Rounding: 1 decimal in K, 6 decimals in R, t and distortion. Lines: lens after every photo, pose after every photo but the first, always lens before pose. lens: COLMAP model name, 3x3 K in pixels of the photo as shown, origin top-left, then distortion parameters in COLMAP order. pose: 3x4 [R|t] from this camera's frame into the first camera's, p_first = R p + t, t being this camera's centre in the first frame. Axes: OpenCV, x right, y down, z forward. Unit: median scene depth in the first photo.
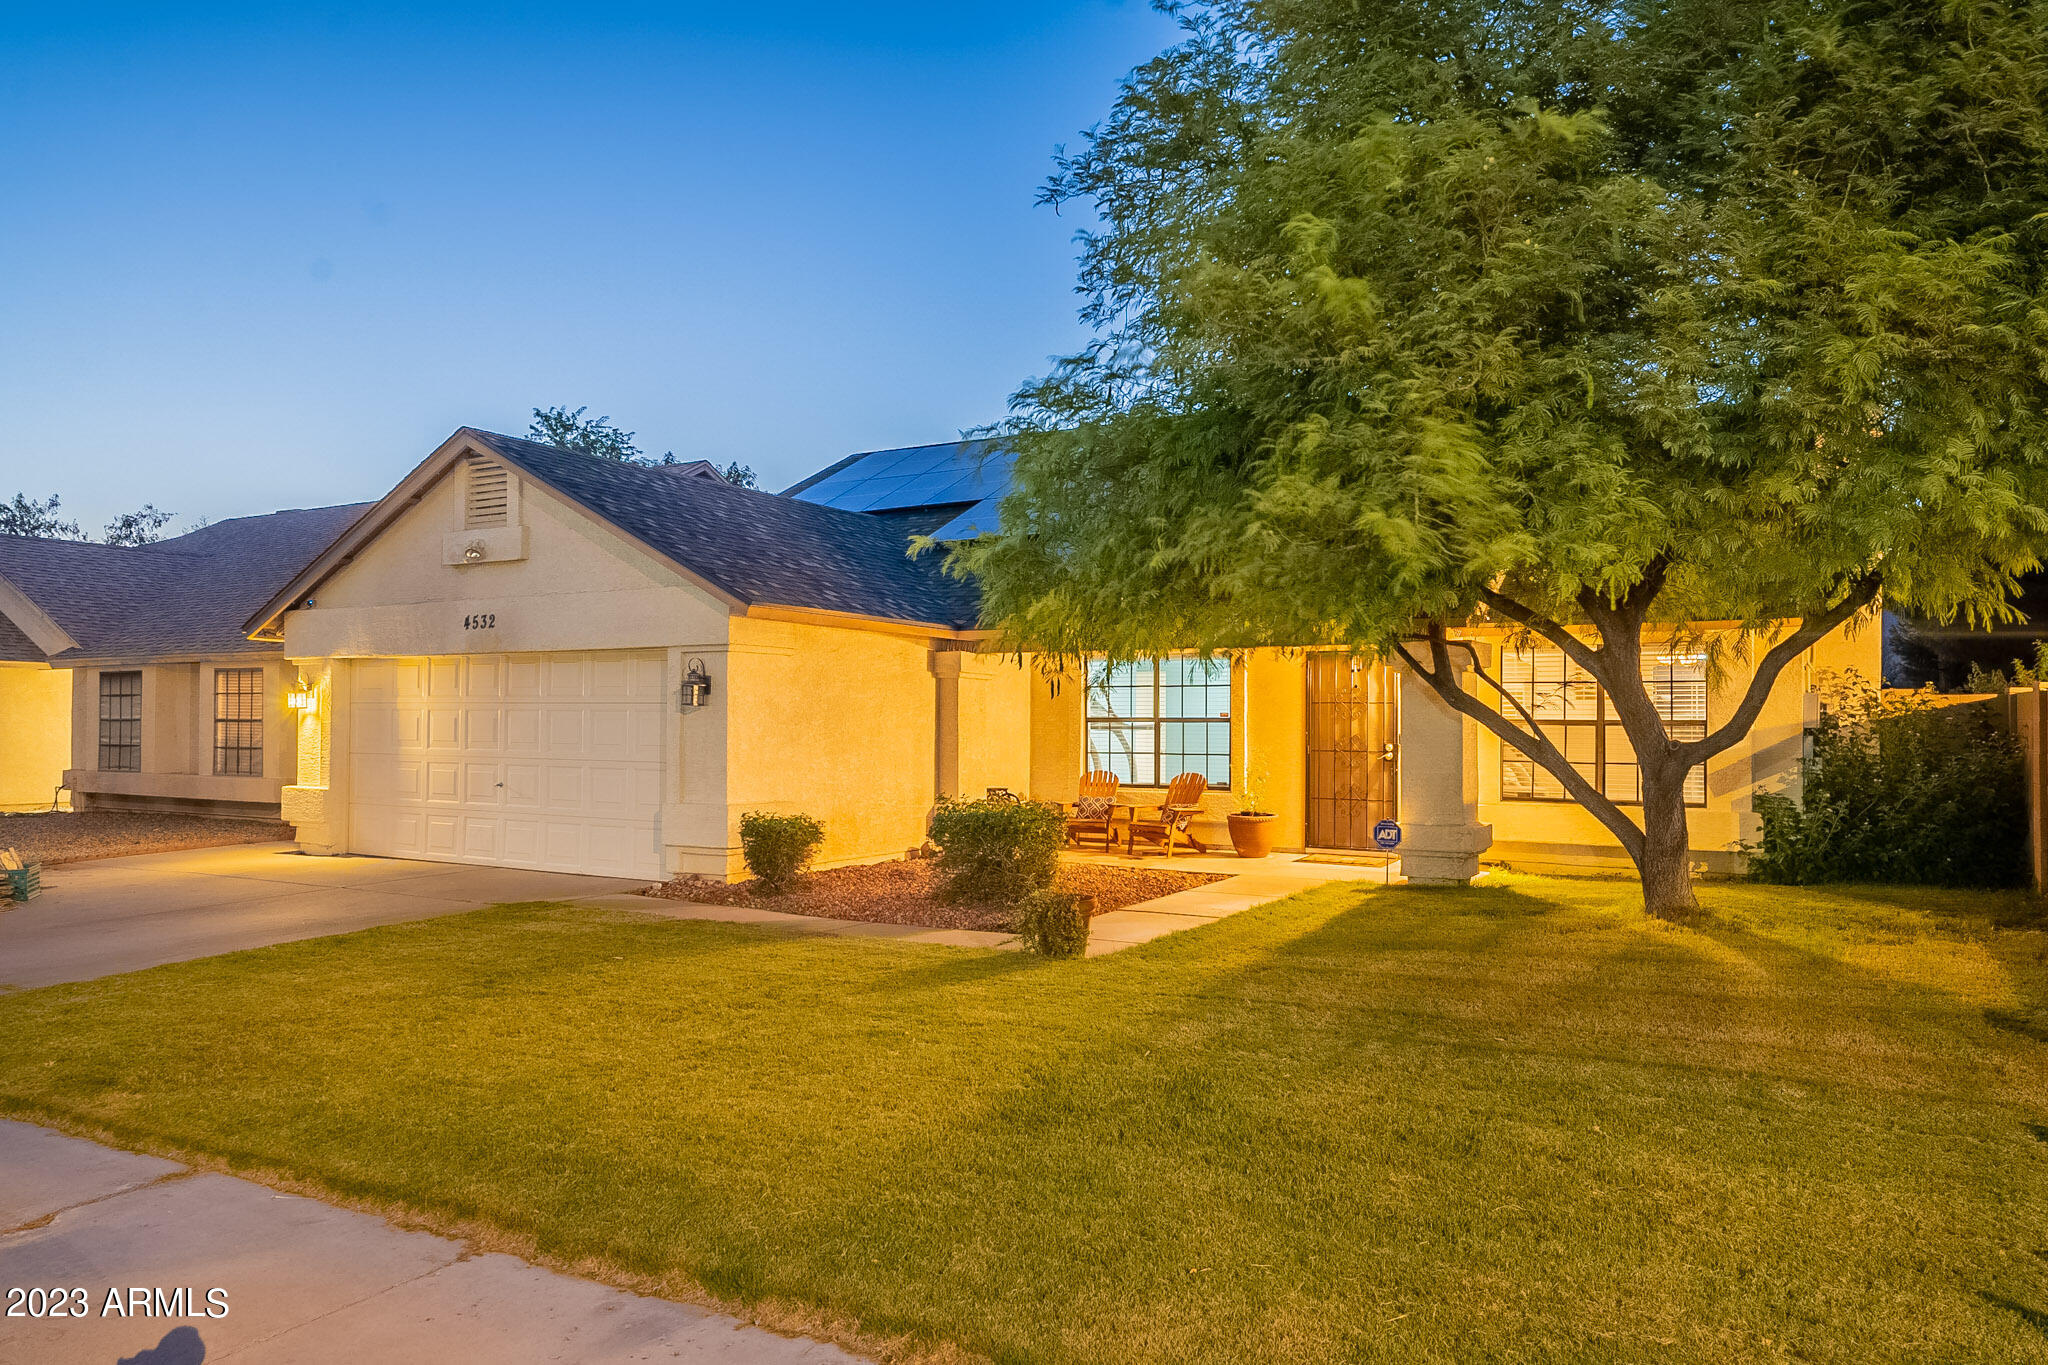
lens RADIAL K [[1414.0, 0, 1024.0], [0, 1414.0, 682.5], [0, 0, 1]] dist [0.000574, 0.001465]
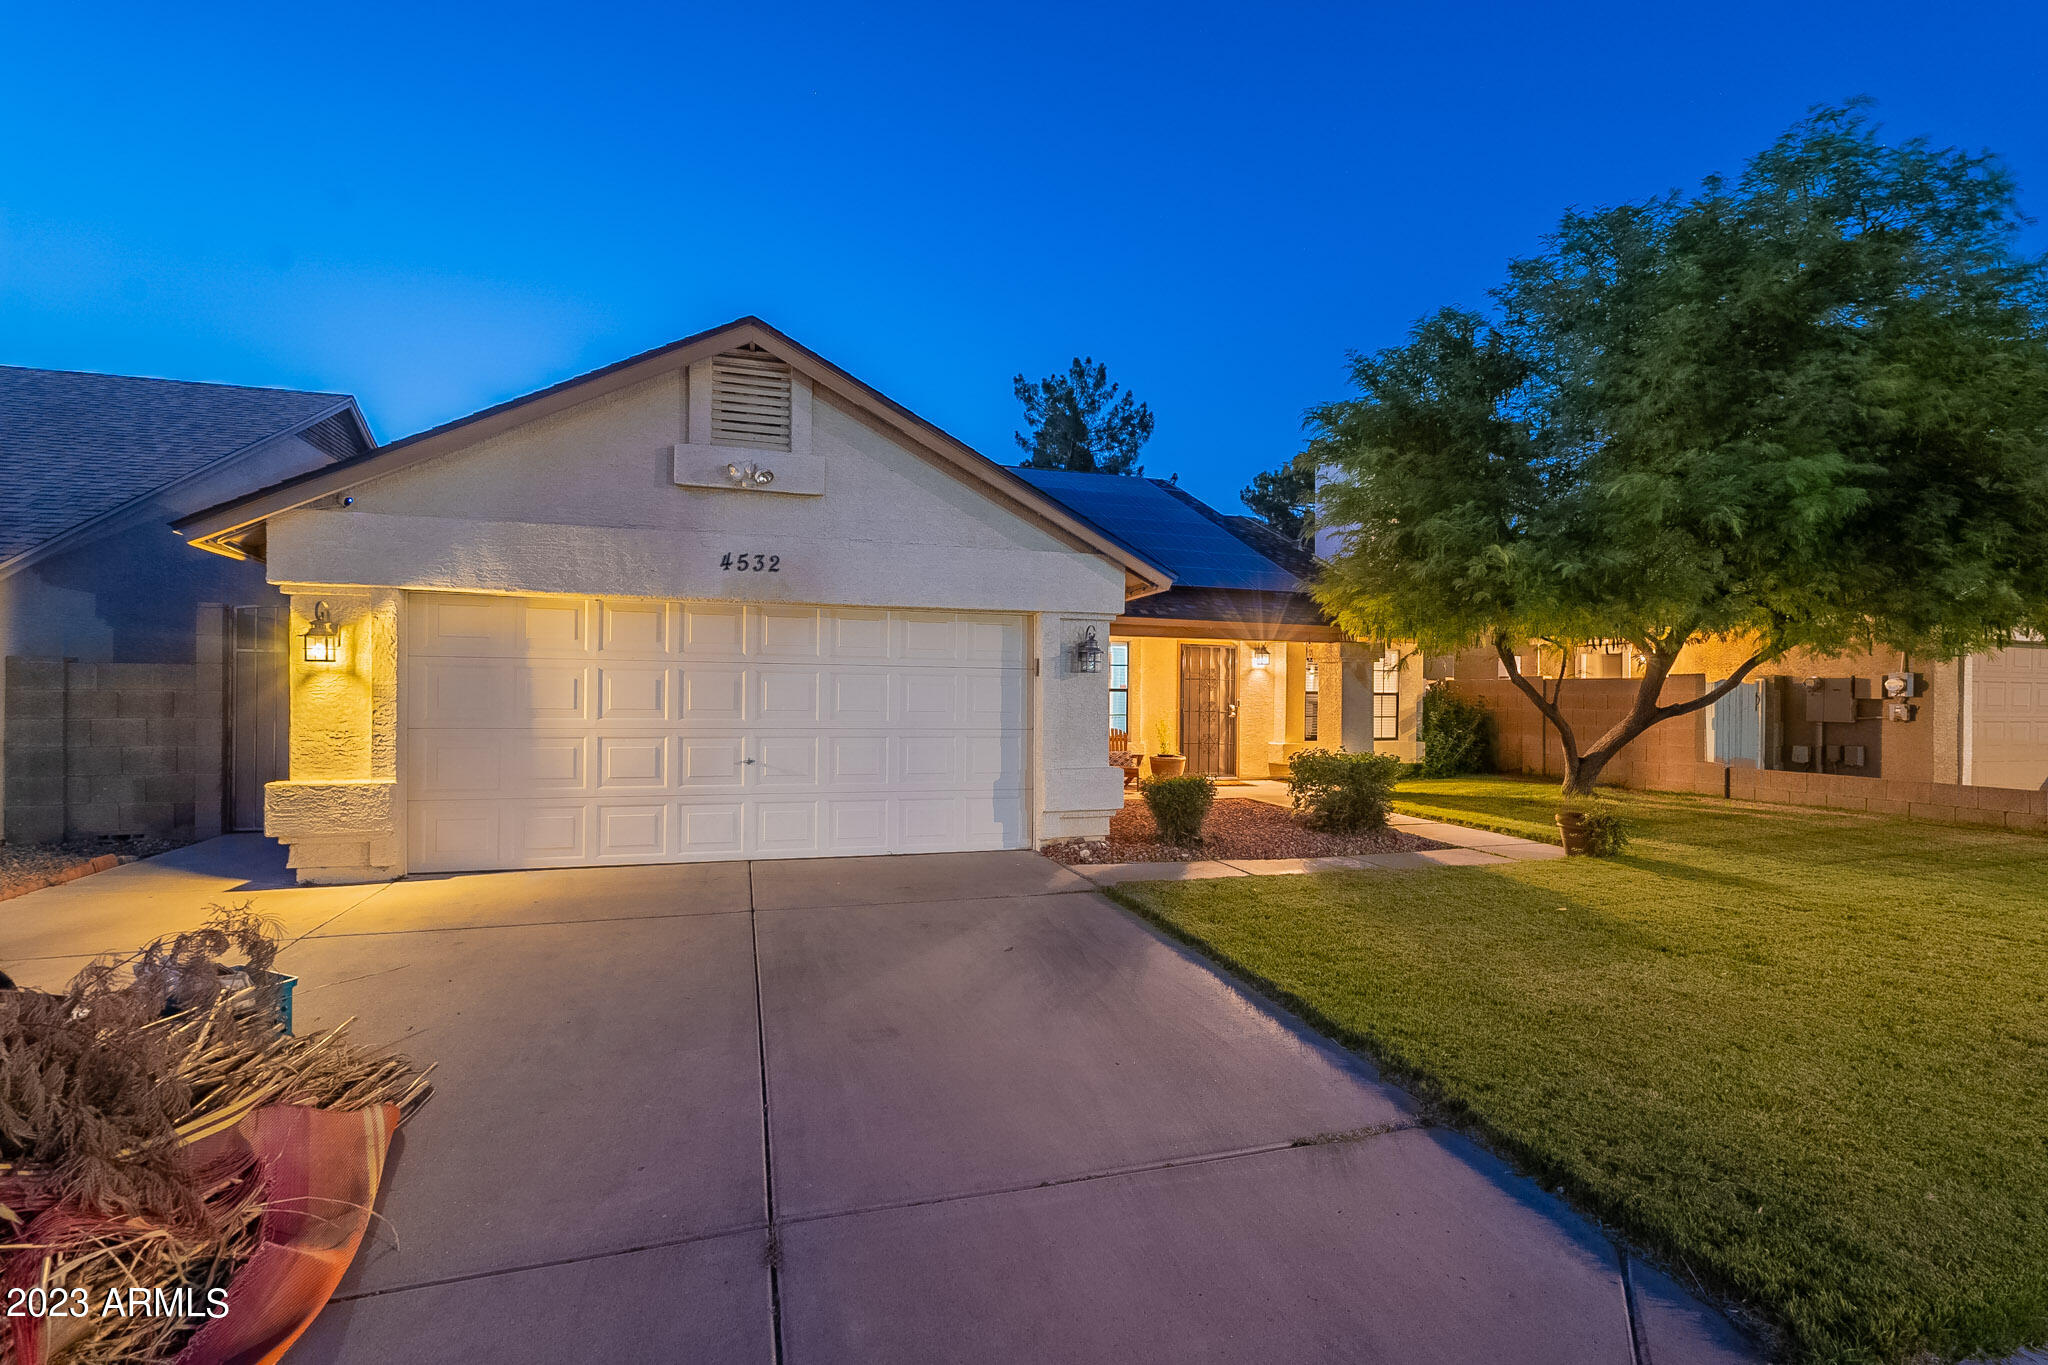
lens RADIAL K [[915.7, 0, 1014.6], [0, 915.7, 694.7], [0, 0, 1]] dist [-0.000659, 0.000053]
pose [[0.670282, 0.003515, 0.742098, -0.611062], [-0.026291, 0.999473, 0.019013, 0.017102], [-0.741640, -0.032255, 0.670022, 0.482963]]
